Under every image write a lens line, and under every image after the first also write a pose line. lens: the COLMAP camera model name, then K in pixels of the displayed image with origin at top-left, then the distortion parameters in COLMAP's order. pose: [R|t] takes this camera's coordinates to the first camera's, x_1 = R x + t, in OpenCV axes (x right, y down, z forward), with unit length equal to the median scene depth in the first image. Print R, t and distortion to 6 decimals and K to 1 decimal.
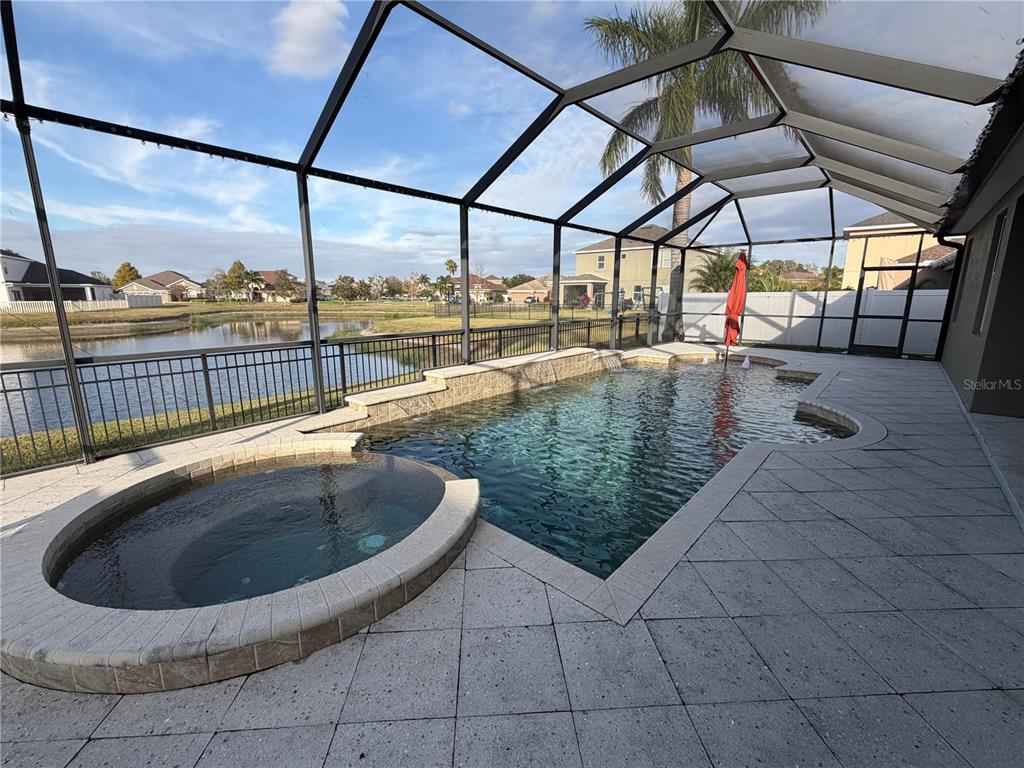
lens RADIAL K [[408.0, 0, 513.8], [0, 408.0, 379.9], [0, 0, 1]] dist [-0.001098, 0.000086]
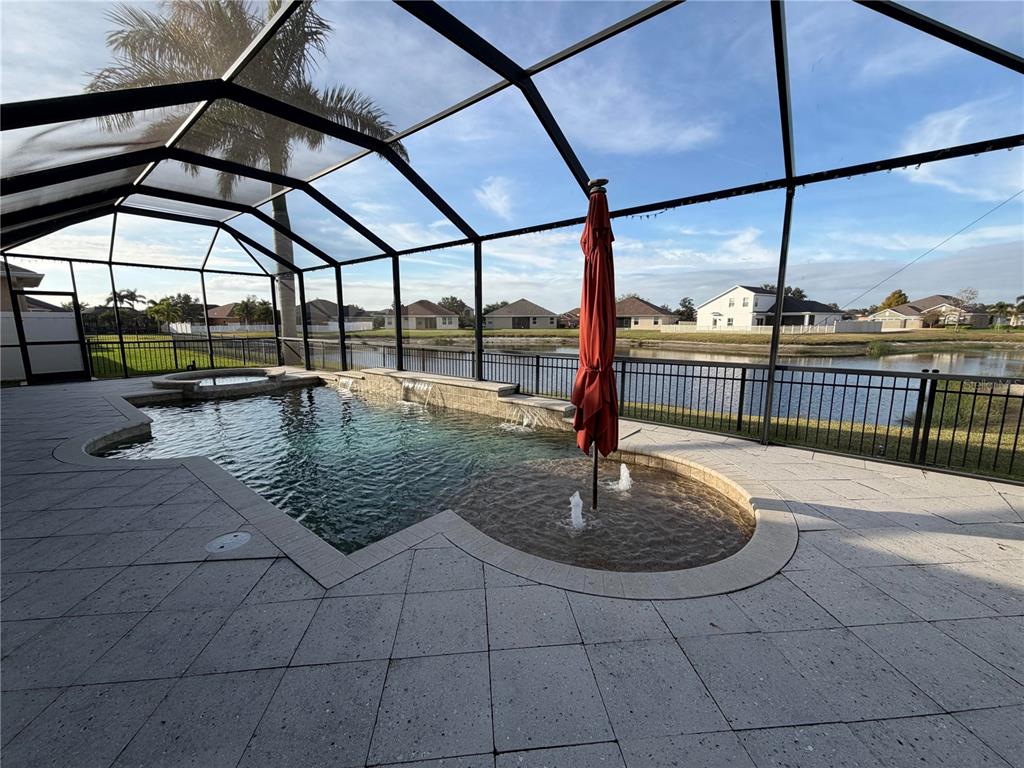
lens RADIAL K [[408.0, 0, 520.0], [0, 408.0, 386.9], [0, 0, 1]] dist [-0.001098, 0.000086]
pose [[0.063339, 0.153845, -0.986063, 0.125423], [-0.198947, 0.970162, 0.138585, -0.024182], [0.977961, 0.187396, 0.092057, 0.125778]]
